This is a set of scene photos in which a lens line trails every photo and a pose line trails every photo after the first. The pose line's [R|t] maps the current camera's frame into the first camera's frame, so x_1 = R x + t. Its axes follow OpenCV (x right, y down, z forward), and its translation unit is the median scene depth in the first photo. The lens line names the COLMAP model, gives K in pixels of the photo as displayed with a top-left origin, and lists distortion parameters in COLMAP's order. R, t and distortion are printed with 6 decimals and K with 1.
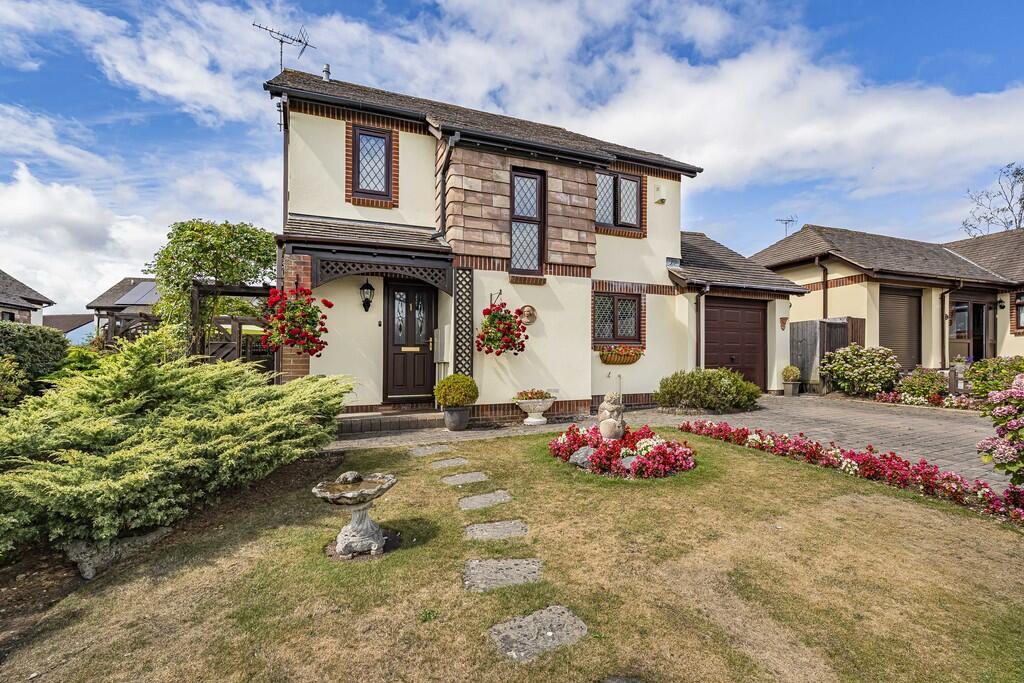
lens RADIAL K [[466.9, 0, 511.8], [0, 466.9, 347.2], [0, 0, 1]] dist [-0.021281, -0.000752]
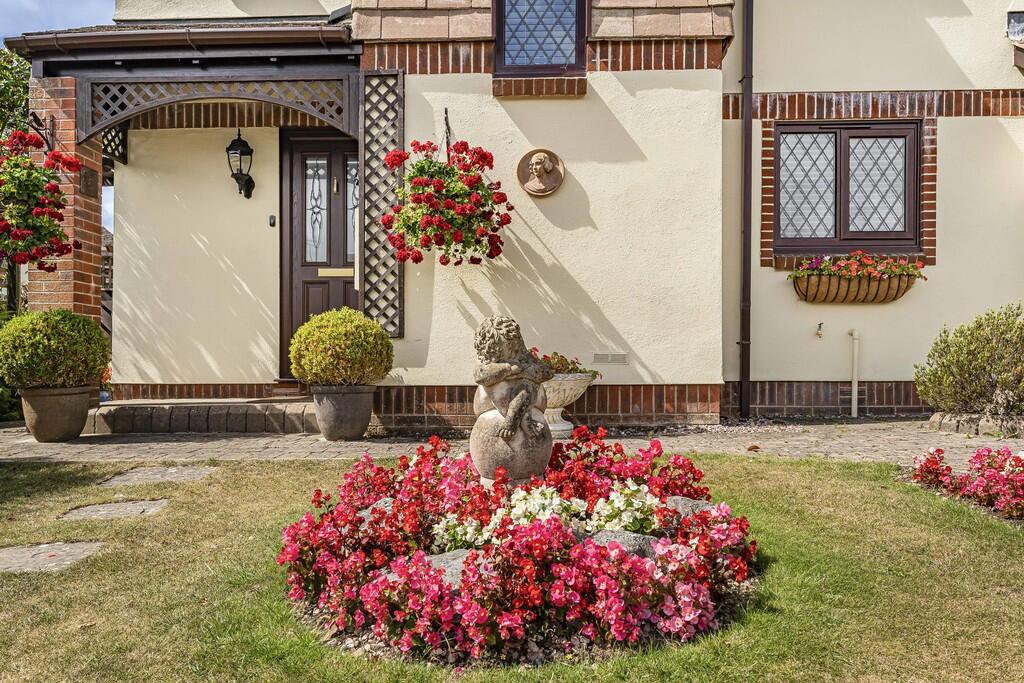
lens RADIAL K [[736.4, 0, 512.5], [0, 736.4, 337.8], [0, 0, 1]] dist [-0.000896, 0.004402]
pose [[0.911721, -0.004609, -0.410784, 0.275195], [0.008972, 0.999922, 0.008693, 0.069899], [0.410712, -0.011611, 0.911691, 0.393063]]
